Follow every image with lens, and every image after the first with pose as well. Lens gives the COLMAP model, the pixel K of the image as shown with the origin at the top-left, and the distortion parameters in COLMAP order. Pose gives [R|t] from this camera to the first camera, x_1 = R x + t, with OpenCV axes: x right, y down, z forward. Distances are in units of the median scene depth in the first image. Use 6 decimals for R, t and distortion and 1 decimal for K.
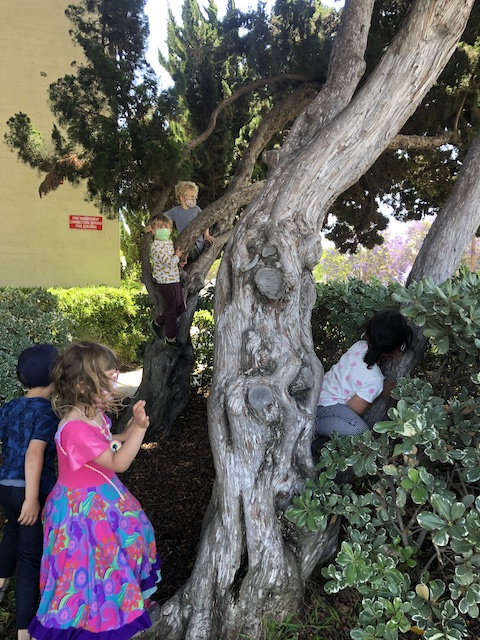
lens RADIAL K [[520.4, 0, 242.1], [0, 520.4, 308.6], [0, 0, 1]] dist [0.025016, -0.030908]
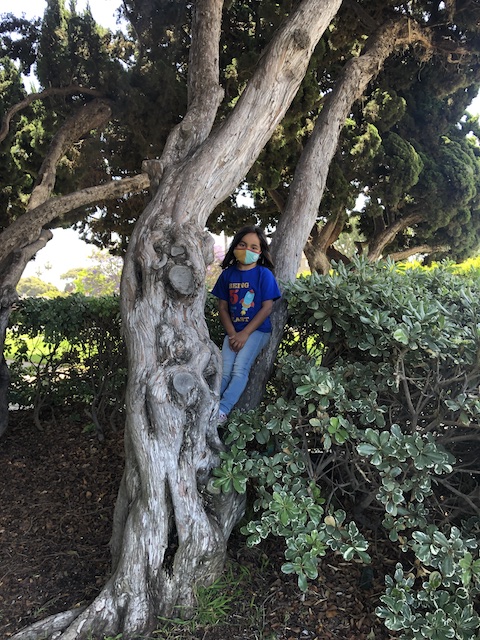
lens RADIAL K [[520.4, 0, 236.1], [0, 520.4, 315.8], [0, 0, 1]] dist [0.025016, -0.030908]
pose [[0.902597, -0.042875, 0.428347, -0.121841], [0.053169, 0.998512, -0.012090, 0.017991], [-0.427192, 0.033687, 0.903533, -0.014965]]
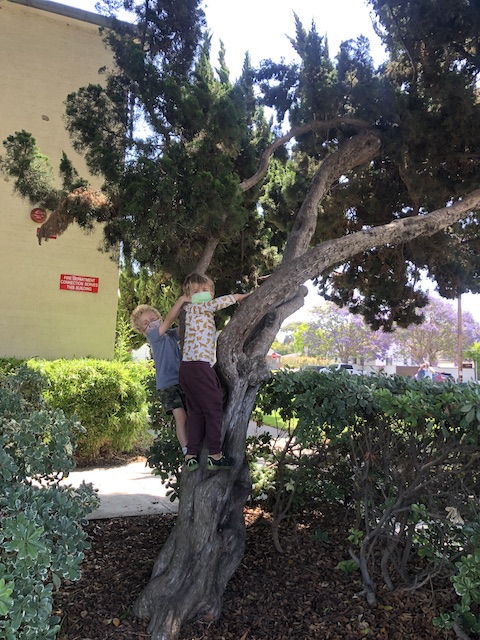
lens RADIAL K [[520.4, 0, 234.1], [0, 520.4, 308.0], [0, 0, 1]] dist [0.025016, -0.030908]
pose [[0.998558, 0.042880, 0.032286, -0.144699], [-0.038136, 0.990055, -0.135413, -0.037637], [-0.037771, 0.133986, 0.990263, 0.300579]]
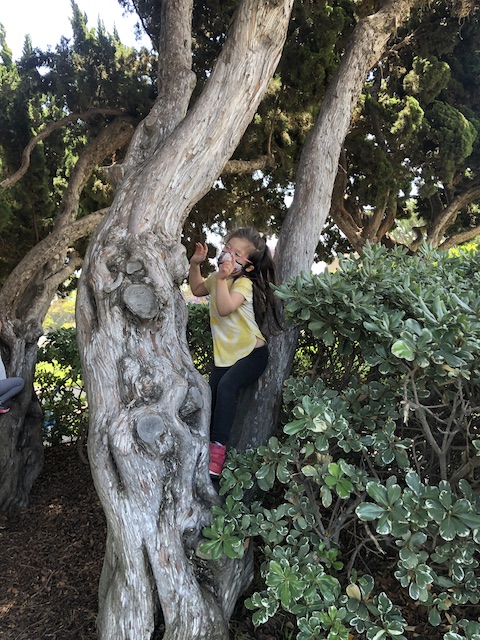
lens RADIAL K [[520.4, 0, 232.3], [0, 520.4, 317.8], [0, 0, 1]] dist [0.025016, -0.030908]
pose [[0.945697, -0.139581, 0.293554, -0.025295], [0.156659, 0.987019, -0.035368, 0.013999], [-0.284807, 0.079436, 0.955288, 0.035197]]
